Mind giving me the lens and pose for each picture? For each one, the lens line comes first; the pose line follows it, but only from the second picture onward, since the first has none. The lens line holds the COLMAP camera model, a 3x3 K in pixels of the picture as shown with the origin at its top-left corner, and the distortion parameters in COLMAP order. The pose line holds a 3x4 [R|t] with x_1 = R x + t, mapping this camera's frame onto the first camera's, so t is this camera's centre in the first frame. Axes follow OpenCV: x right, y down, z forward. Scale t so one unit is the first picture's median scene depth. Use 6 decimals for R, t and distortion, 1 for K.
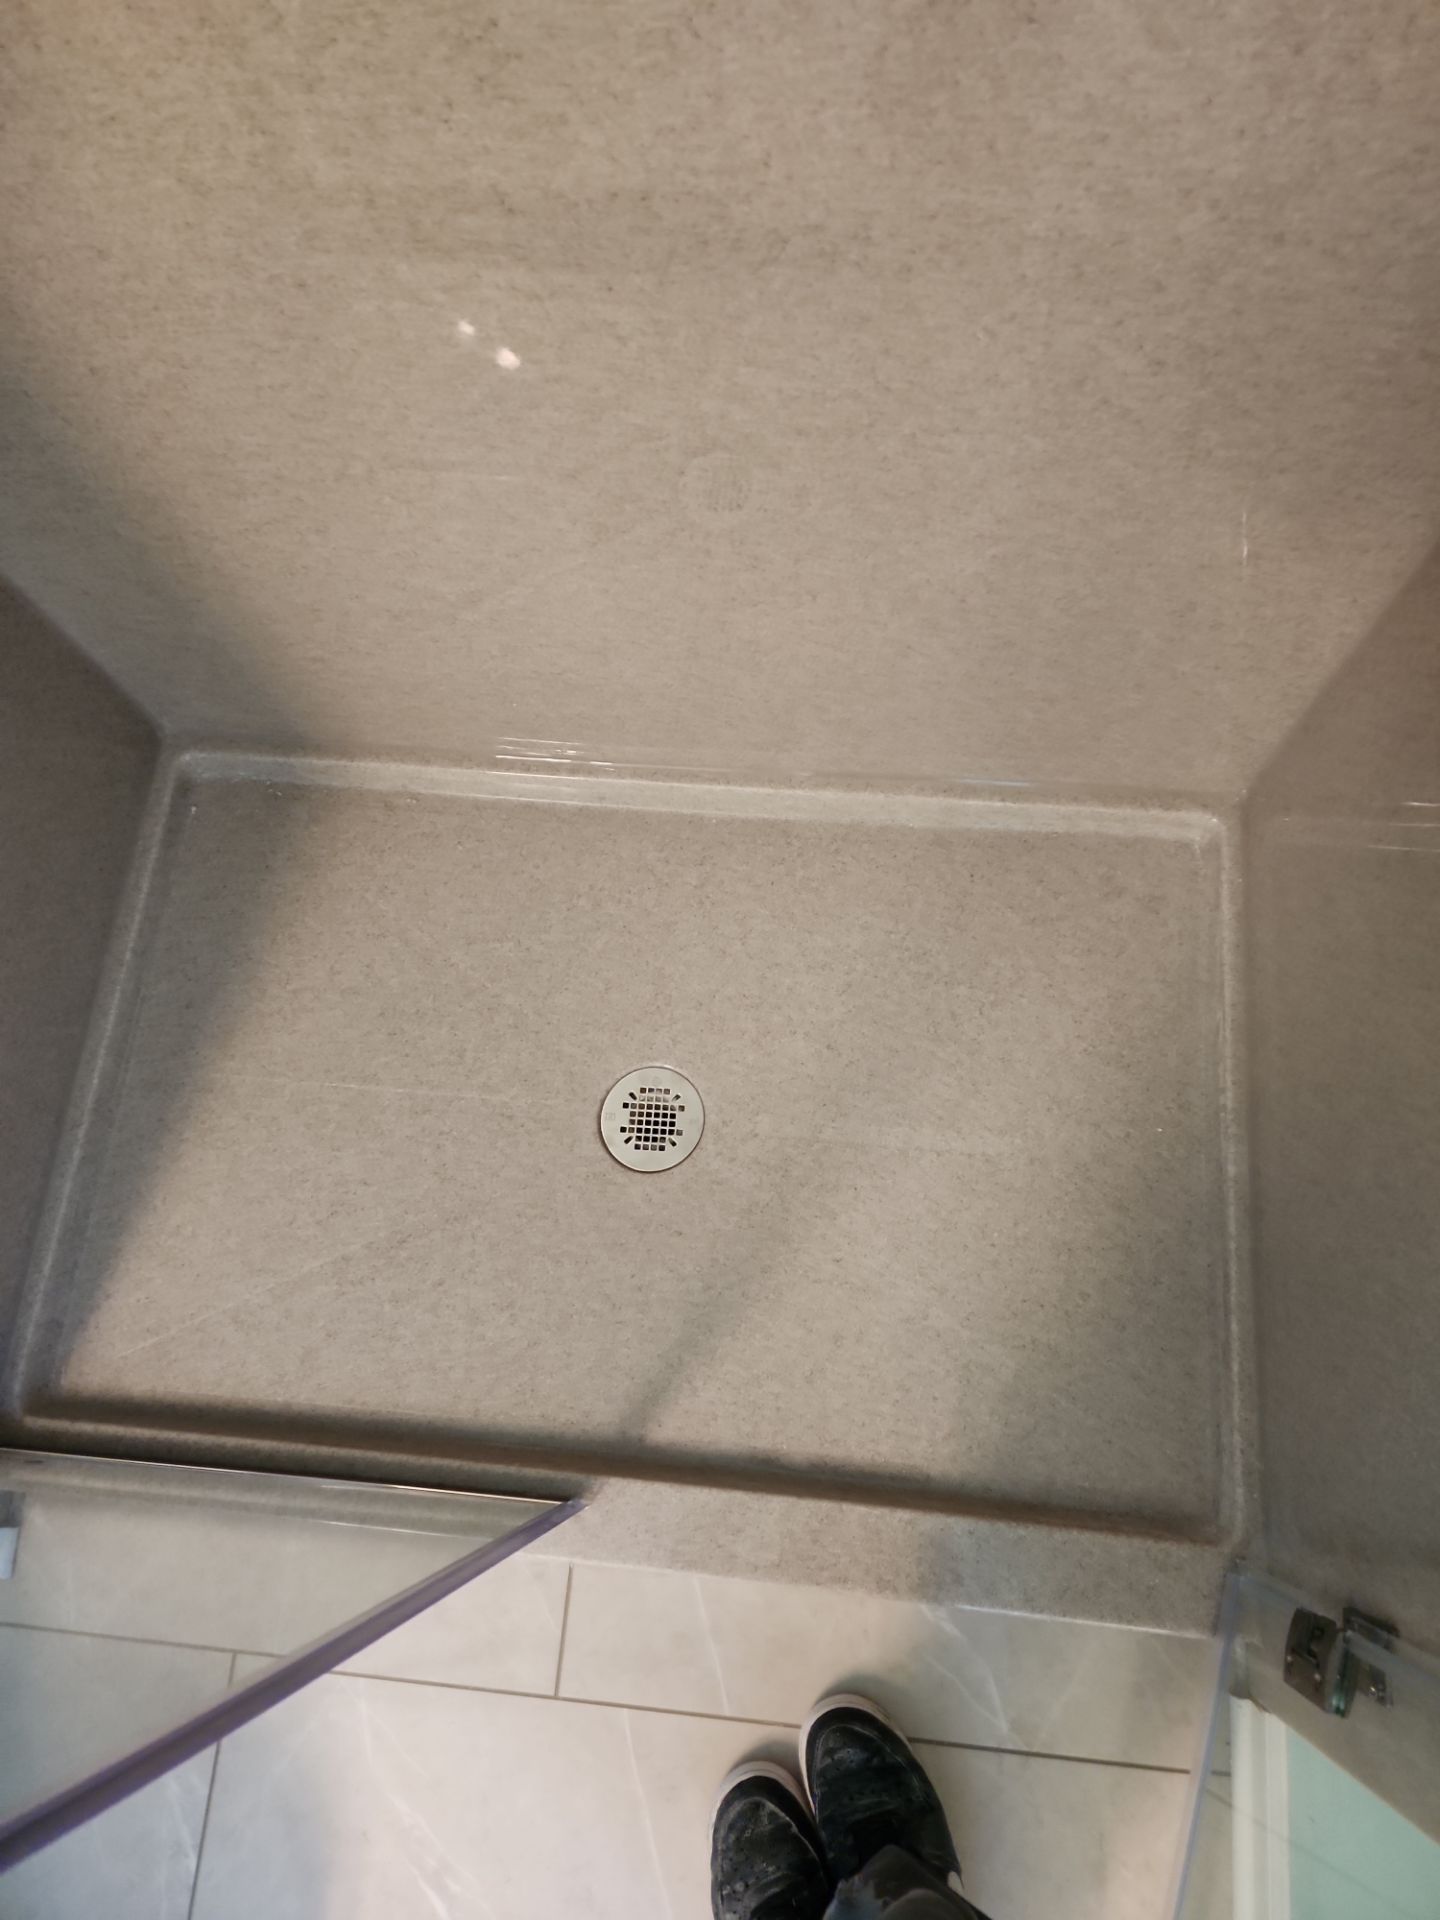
lens RADIAL K [[1302.8, 0, 720.0], [0, 1302.8, 960.0], [0, 0, 1]] dist [0.083283, -0.093583]
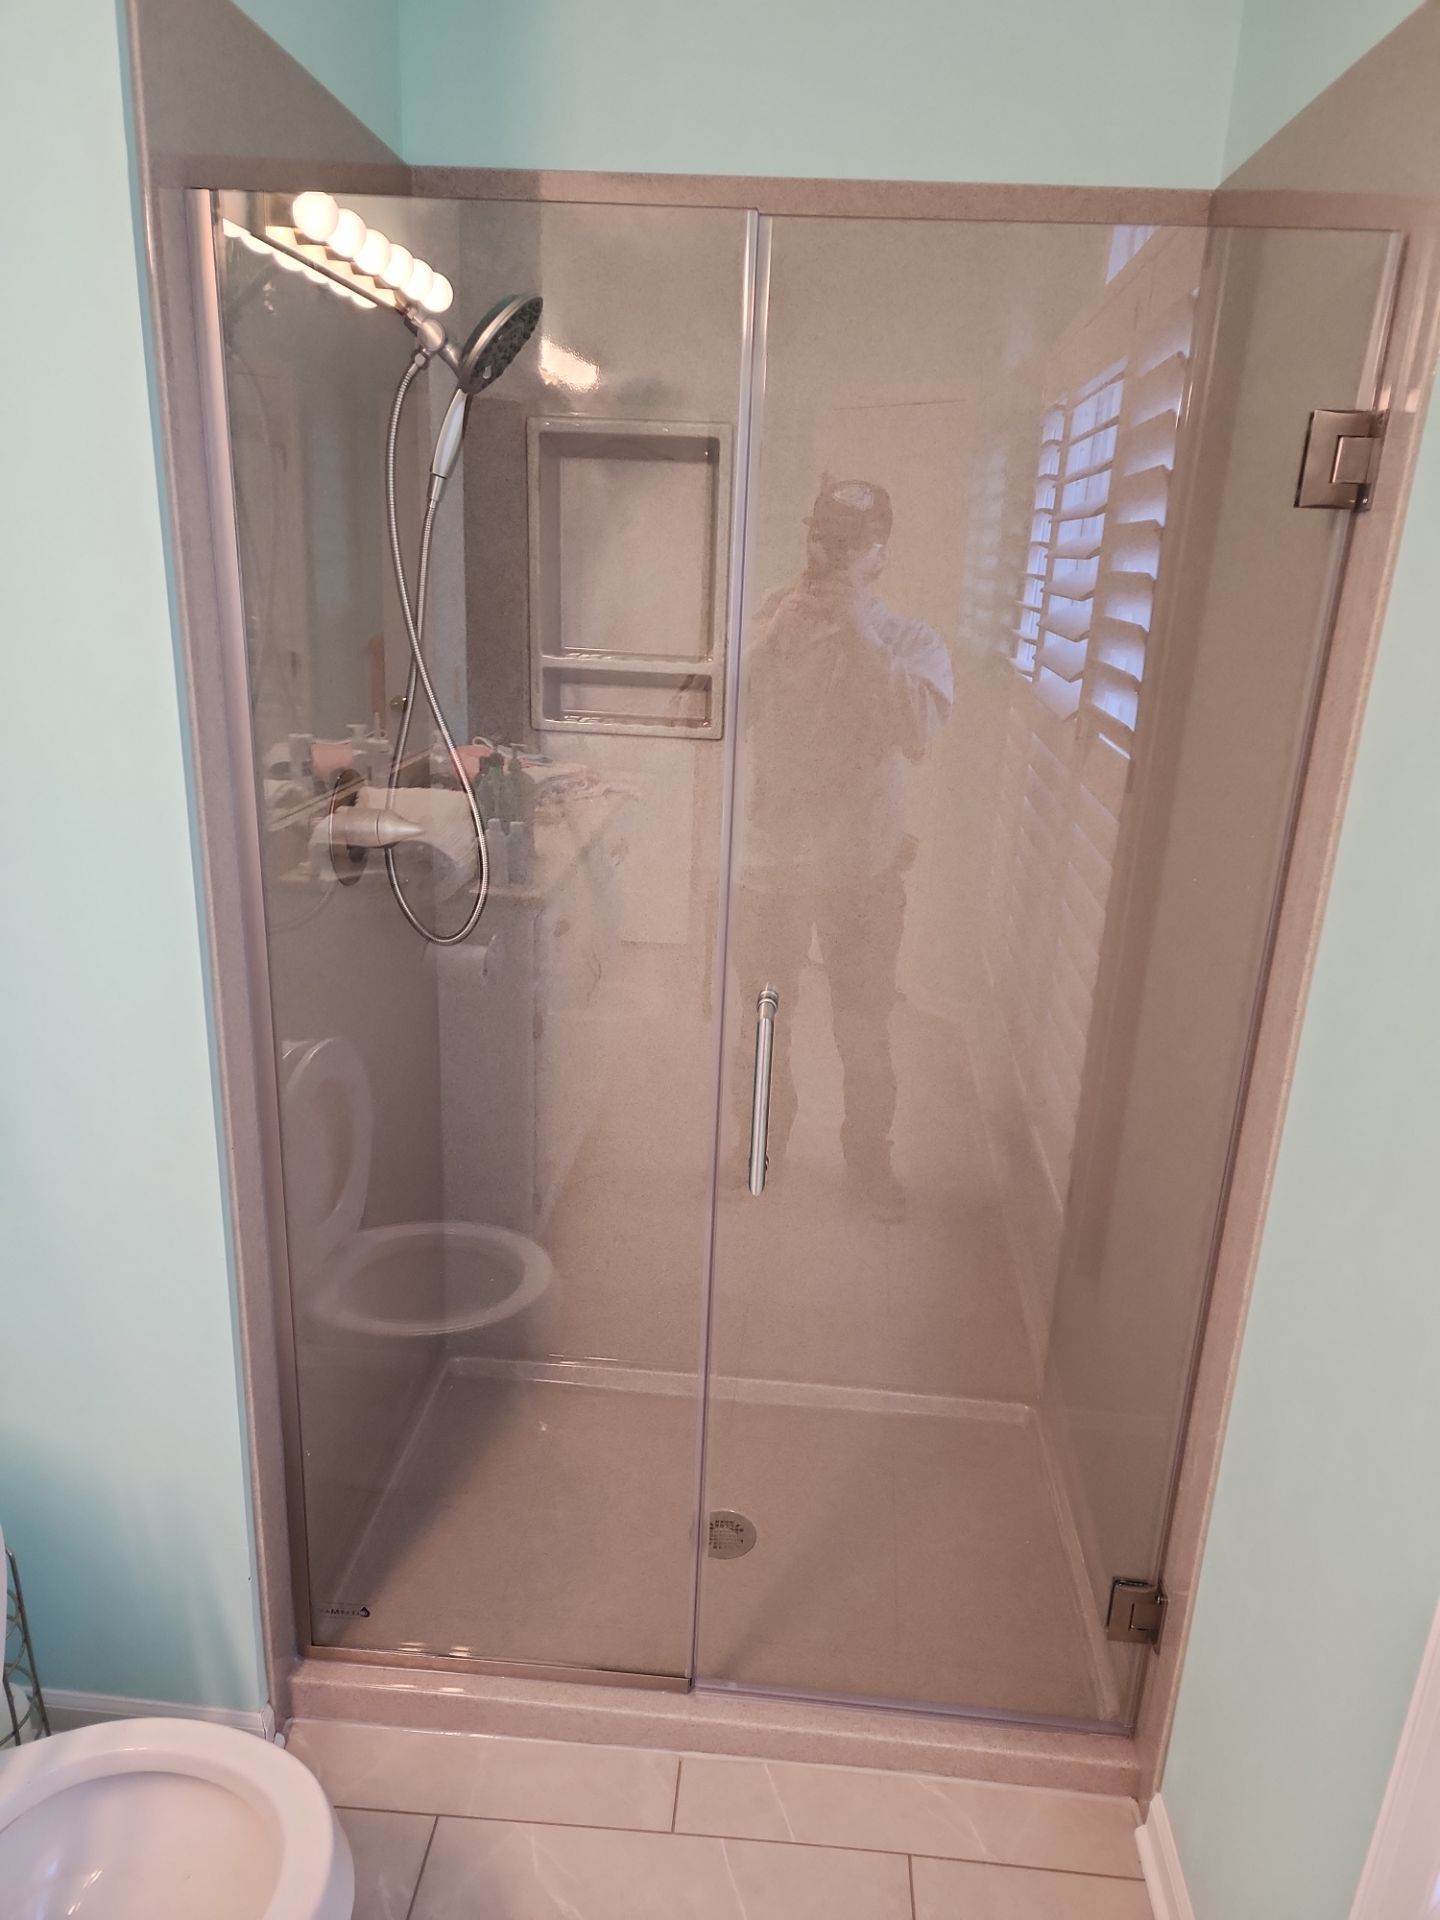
lens RADIAL K [[1302.8, 0, 720.0], [0, 1302.8, 960.0], [0, 0, 1]] dist [0.083283, -0.093583]
pose [[0.994325, 0.093424, 0.050891, -0.206921], [-0.011182, 0.567490, -0.823305, 1.061925], [-0.105796, 0.818063, 0.565314, -0.510786]]
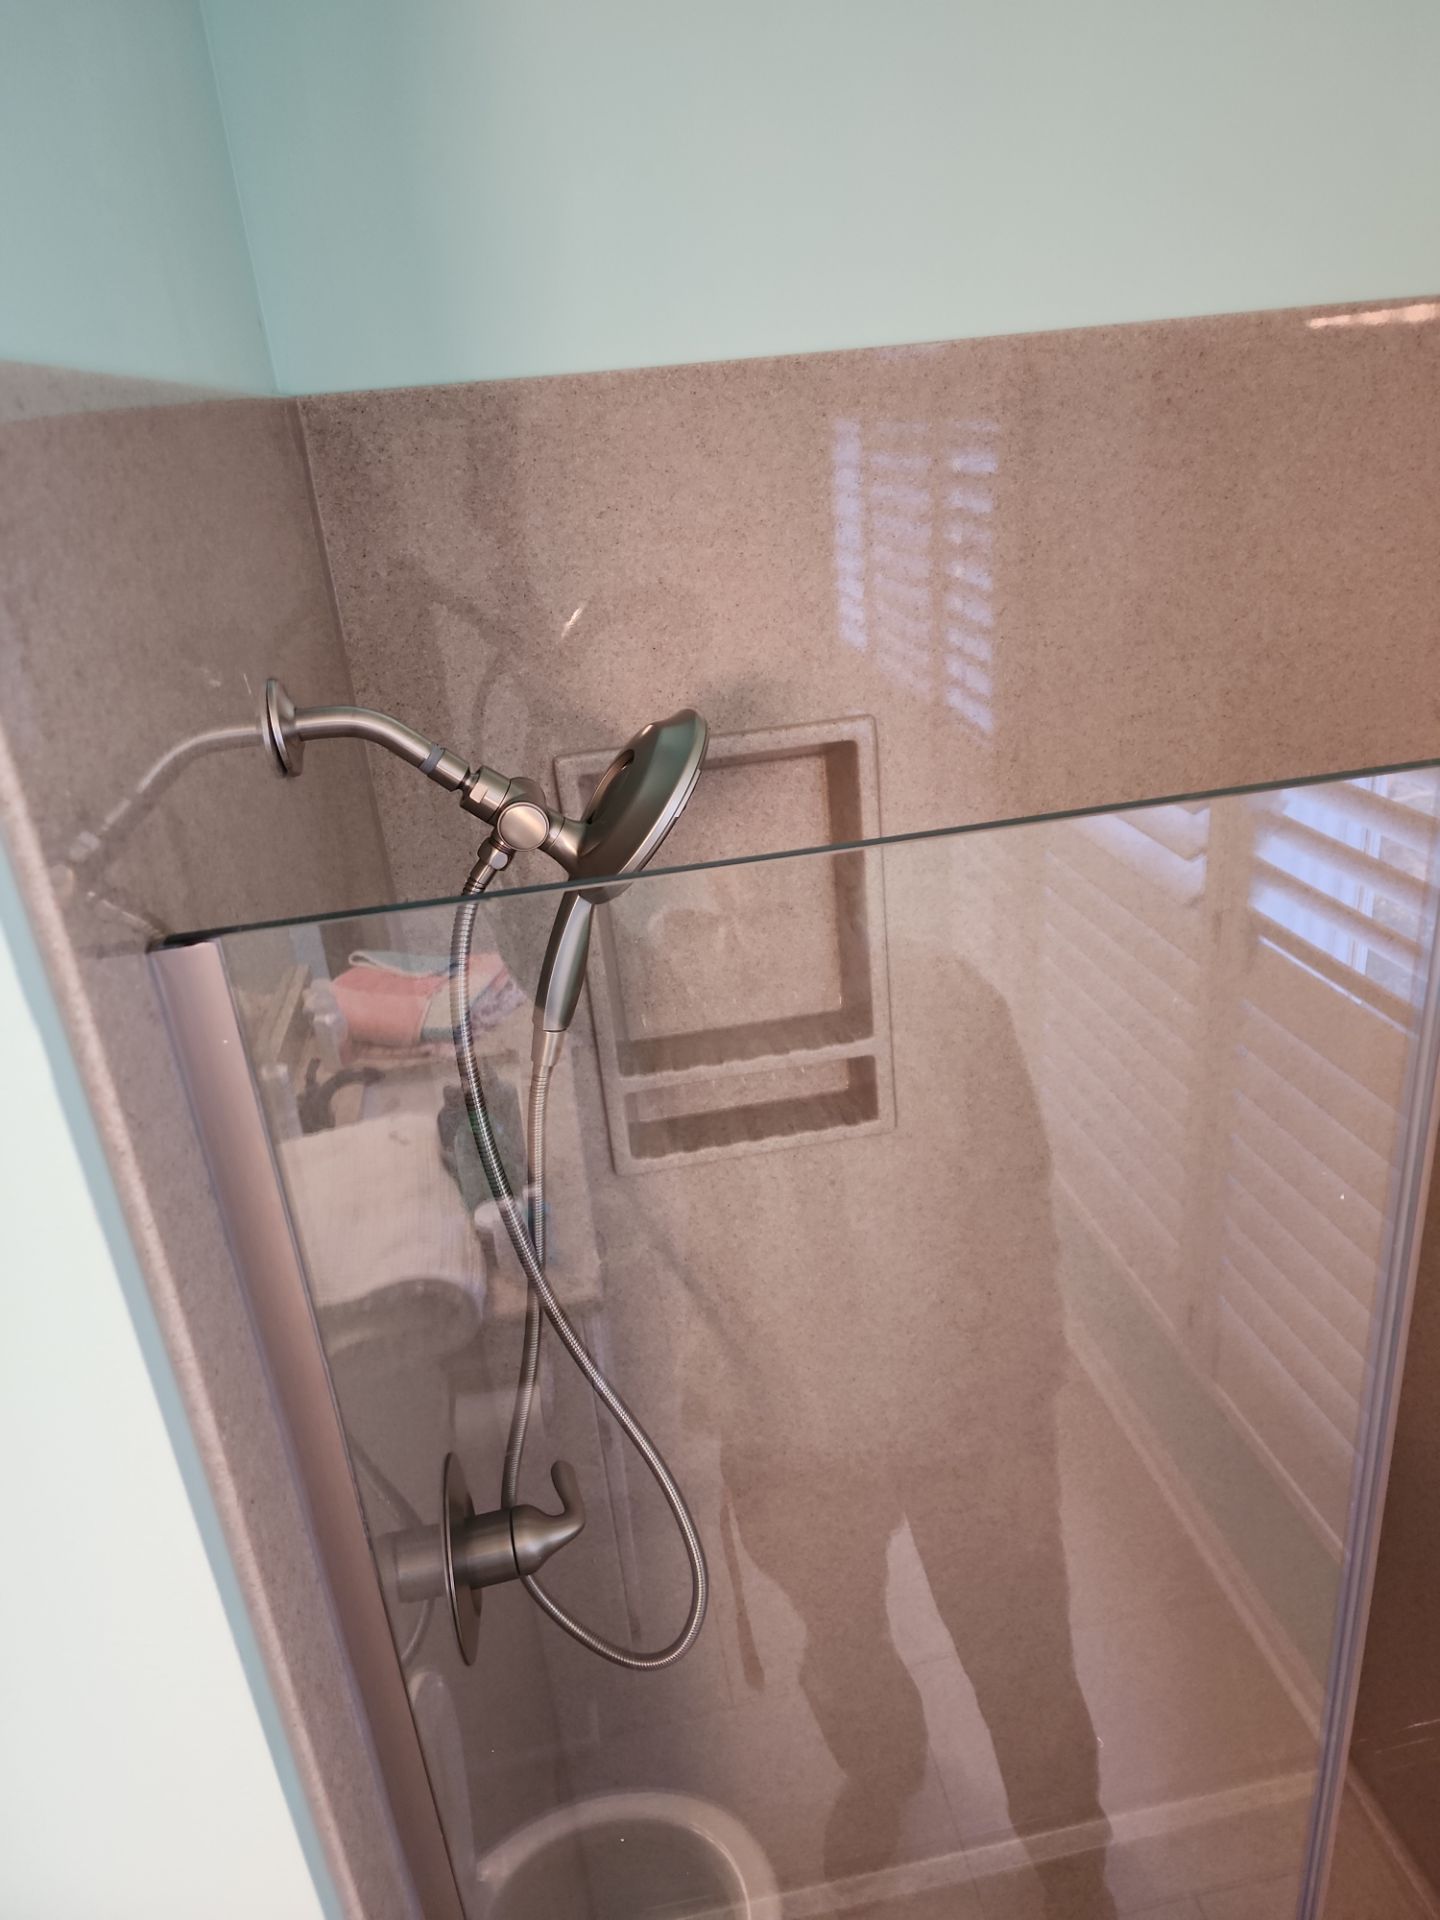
lens RADIAL K [[1302.8, 0, 720.0], [0, 1302.8, 960.0], [0, 0, 1]] dist [0.083283, -0.093583]
pose [[0.965301, -0.122645, 0.230549, -0.532853], [0.256366, 0.613118, -0.747237, 0.278654], [-0.049709, 0.780413, 0.623285, -0.624575]]
